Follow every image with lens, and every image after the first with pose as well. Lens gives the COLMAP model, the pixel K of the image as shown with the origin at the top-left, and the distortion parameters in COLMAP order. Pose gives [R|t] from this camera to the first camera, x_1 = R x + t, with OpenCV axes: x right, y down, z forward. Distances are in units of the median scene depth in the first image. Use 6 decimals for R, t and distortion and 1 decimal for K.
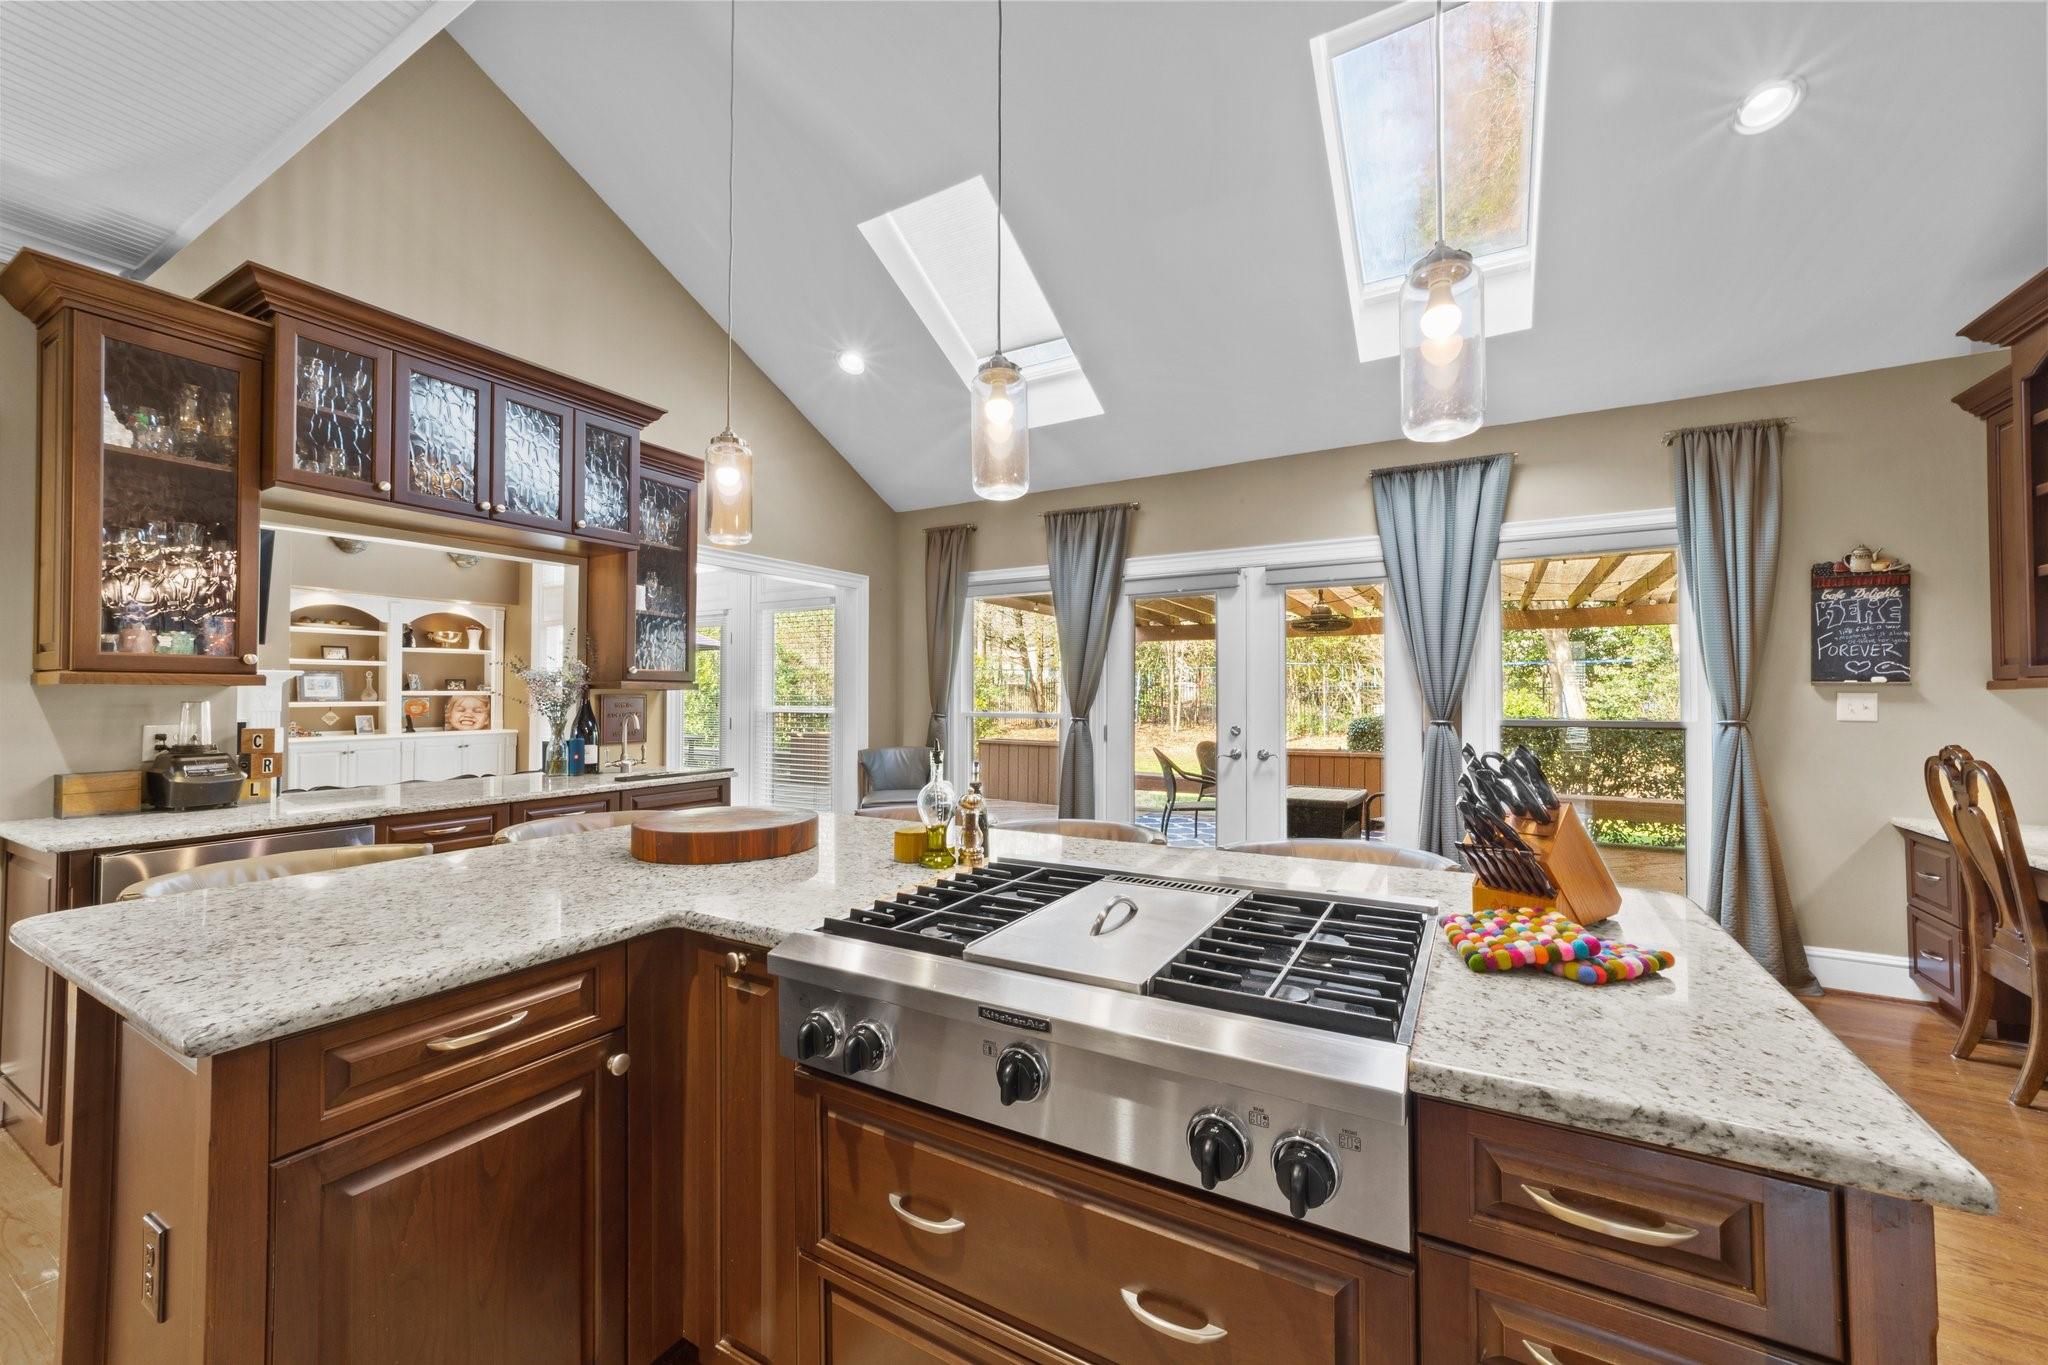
lens RADIAL K [[785.9, 0, 1018.9], [0, 785.9, 685.2], [0, 0, 1]] dist [-0.014580, 0.005378]
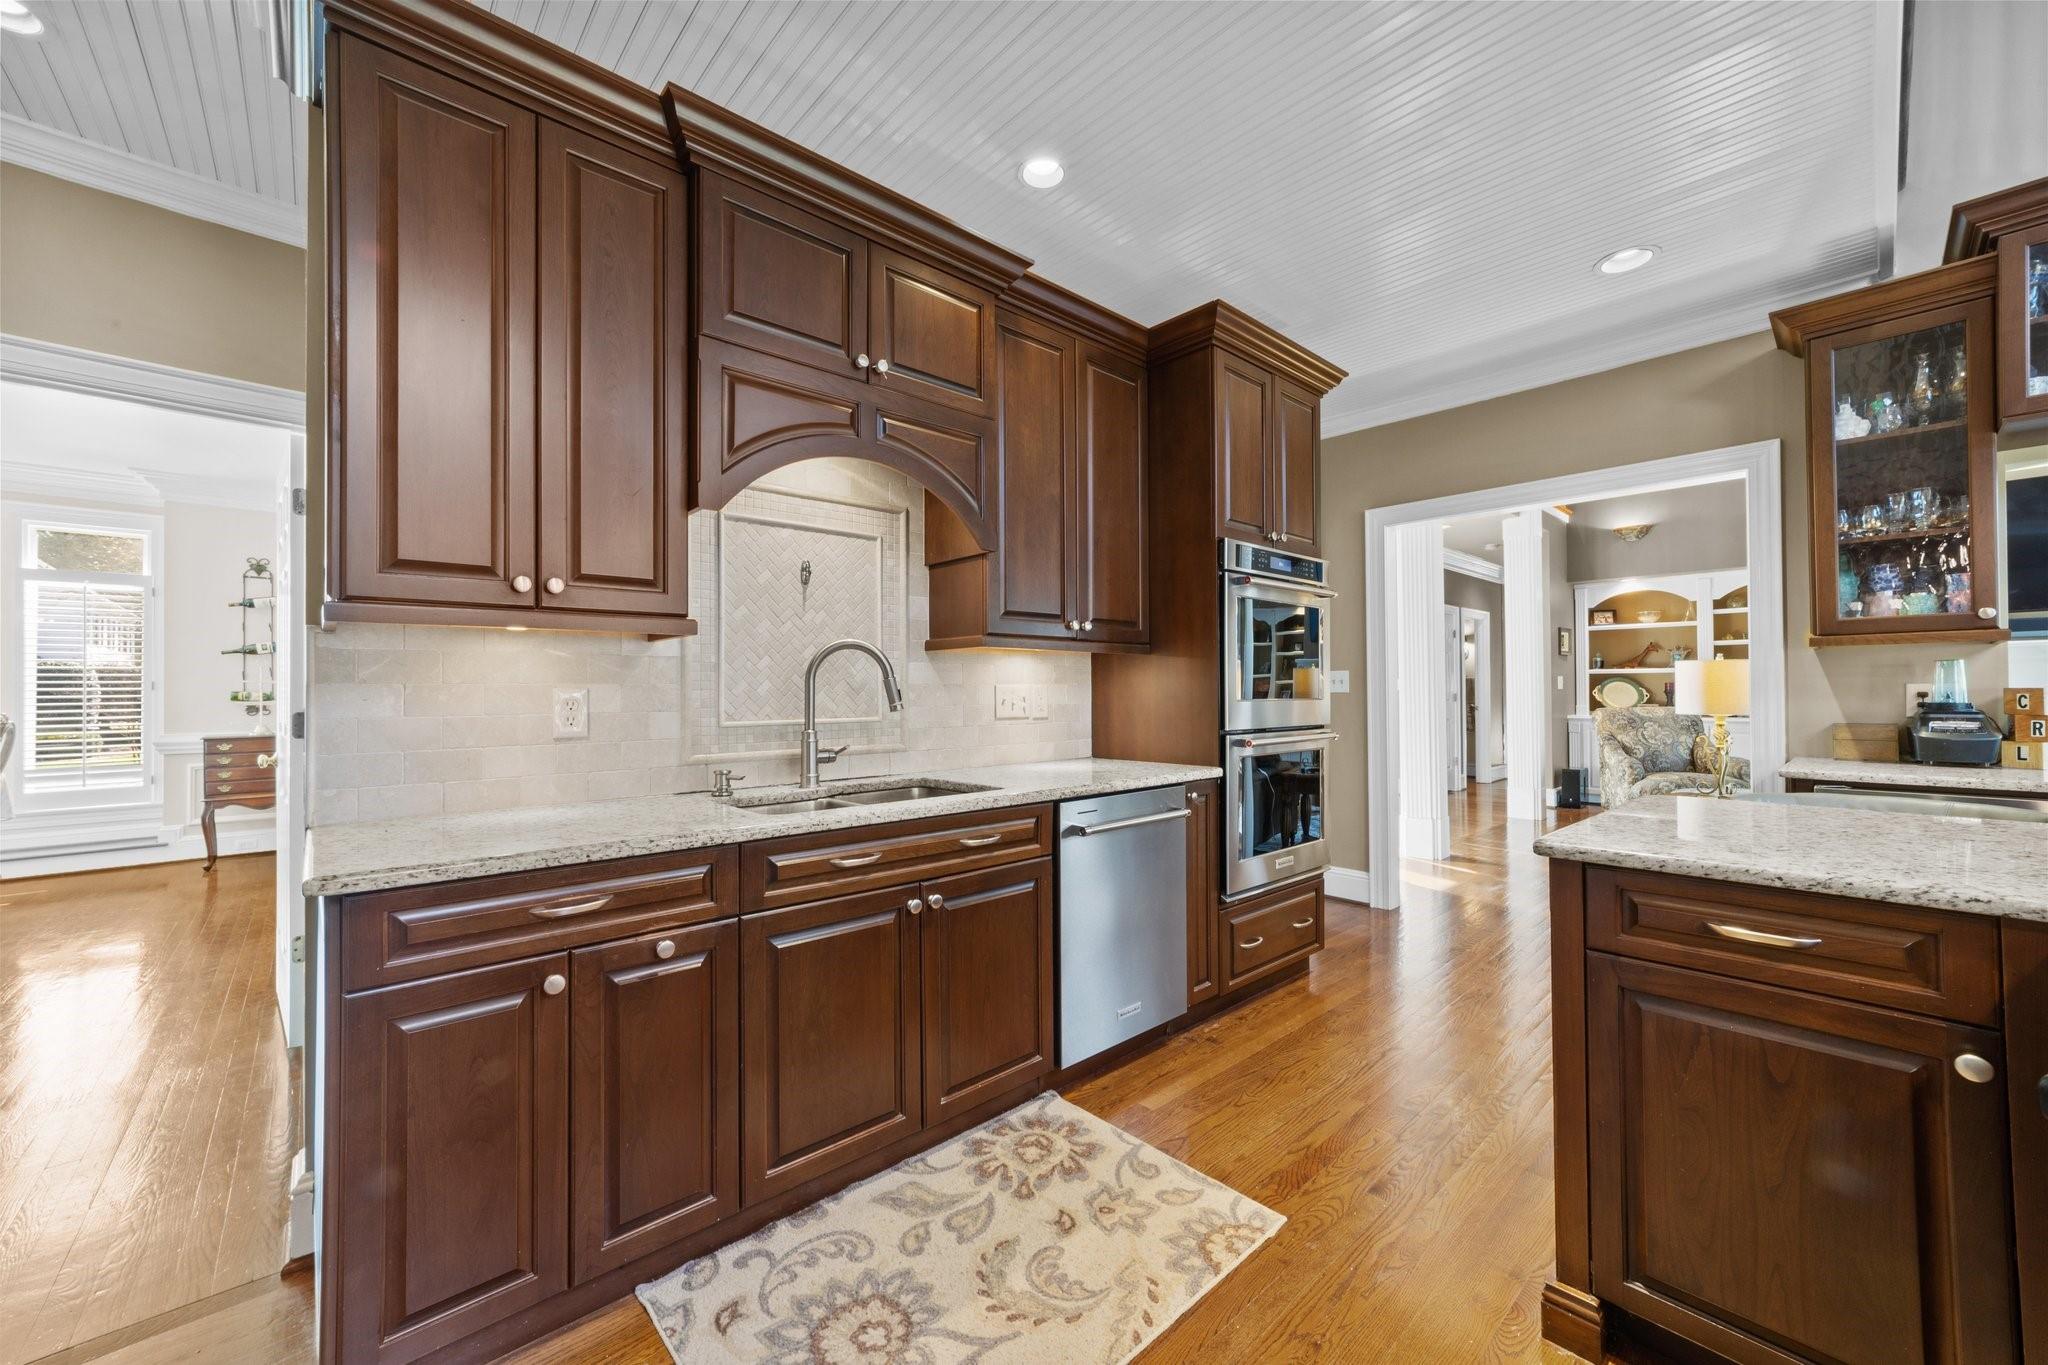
lens RADIAL K [[785.9, 0, 1039.0], [0, 785.9, 686.0], [0, 0, 1]] dist [-0.014580, 0.005378]
pose [[-0.306365, -0.009172, -0.951870, 0.256238], [0.020429, 0.999660, -0.016207, 0.044528], [0.951695, -0.024412, -0.306074, 0.171278]]
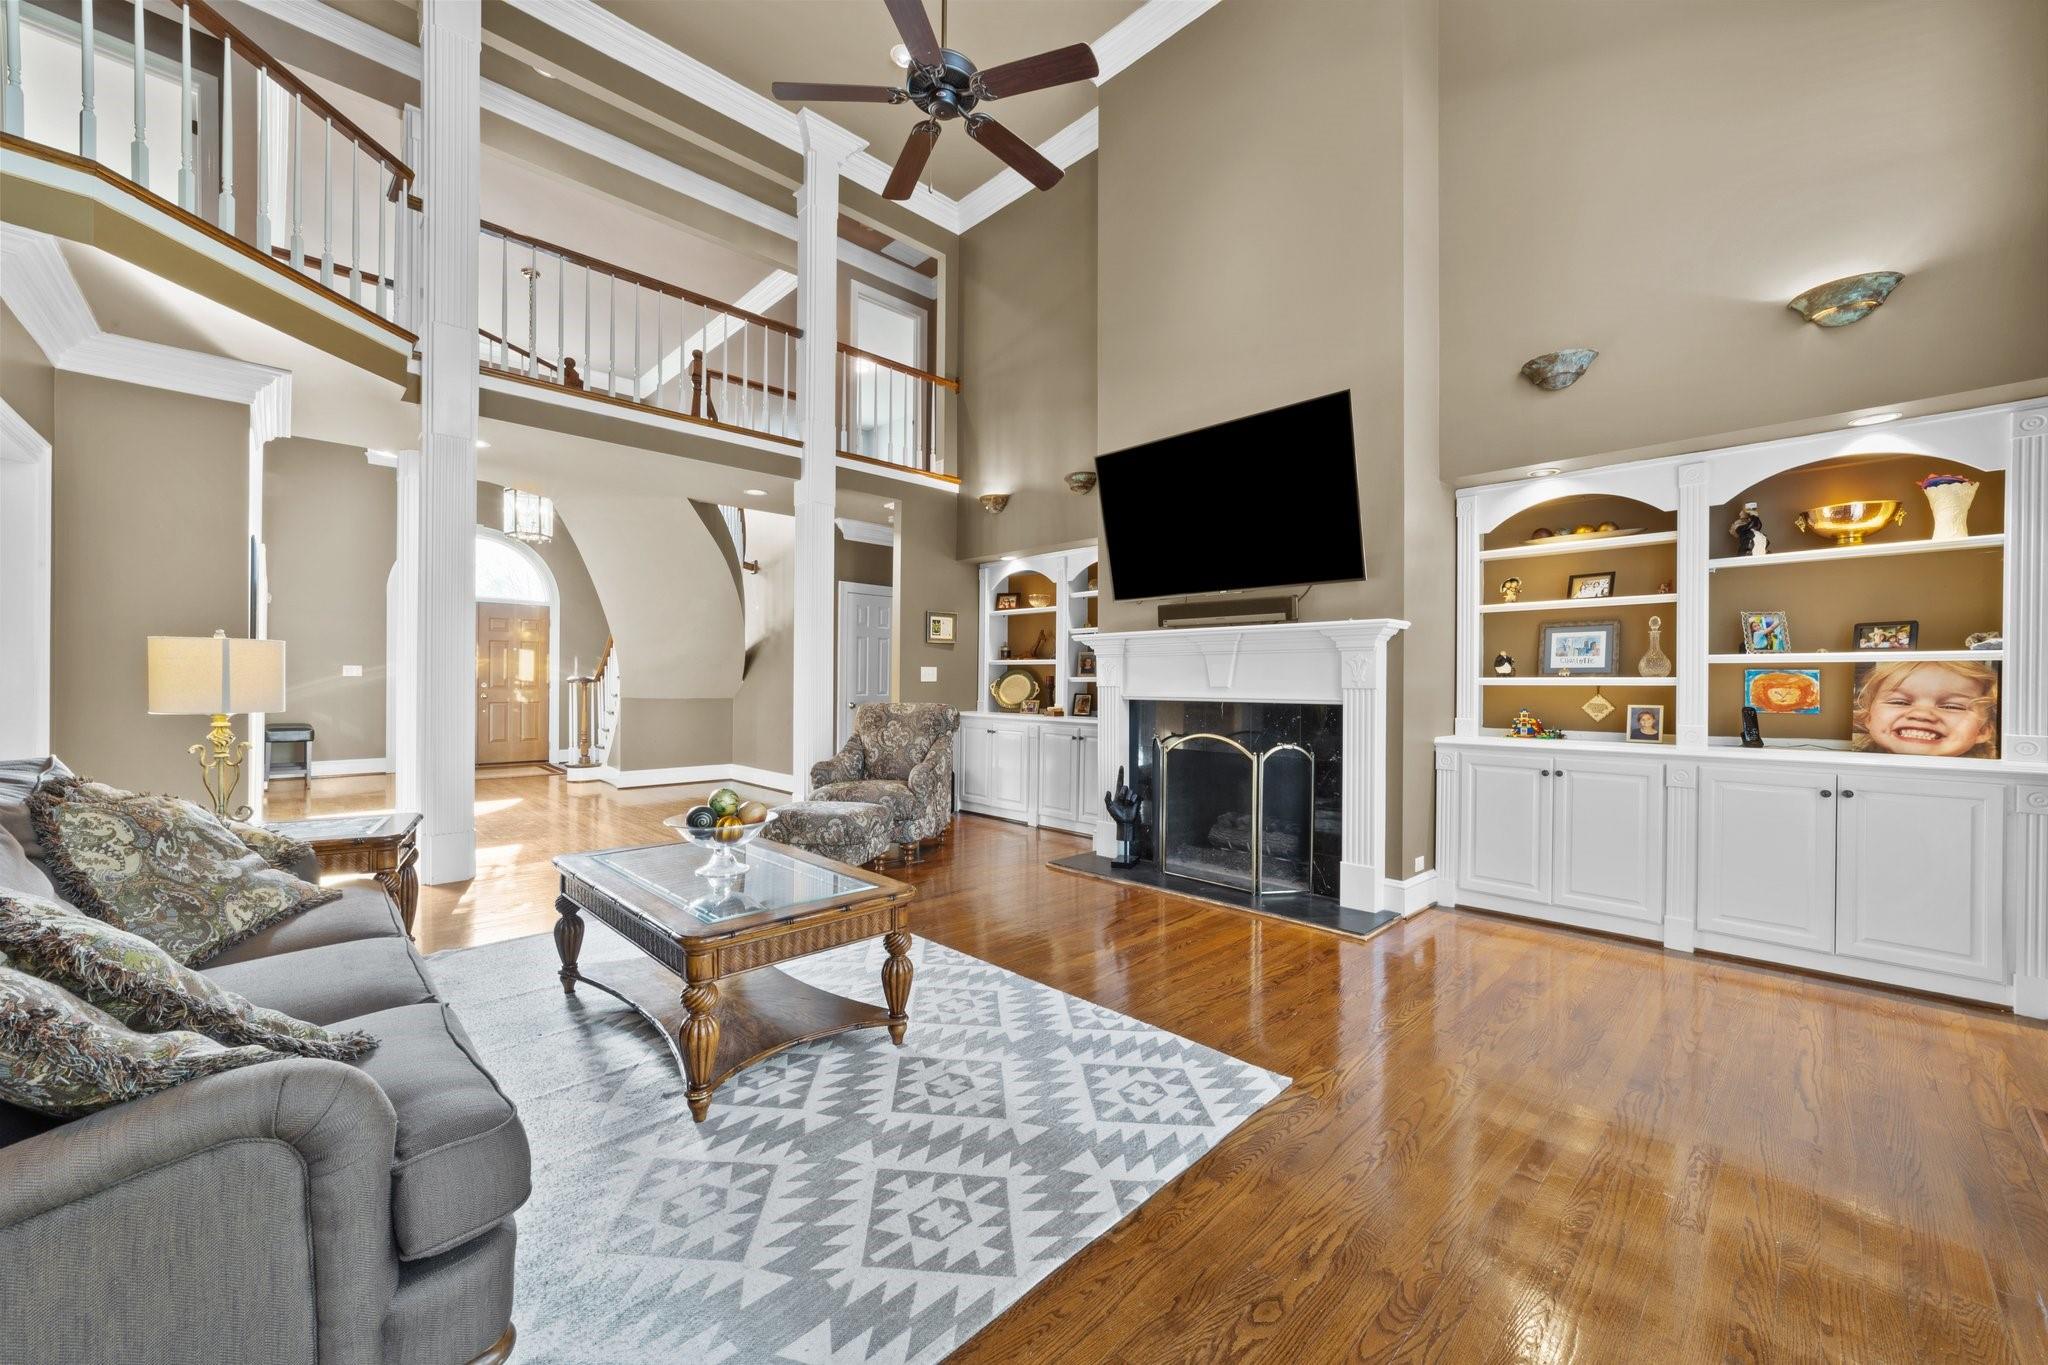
lens RADIAL K [[785.9, 0, 1041.3], [0, 785.9, 687.0], [0, 0, 1]] dist [-0.014580, 0.005378]
pose [[-0.276599, 0.001540, -0.960984, -0.673520], [0.005918, 0.999982, -0.000101, 0.068286], [0.960967, -0.005715, -0.276604, 2.072002]]
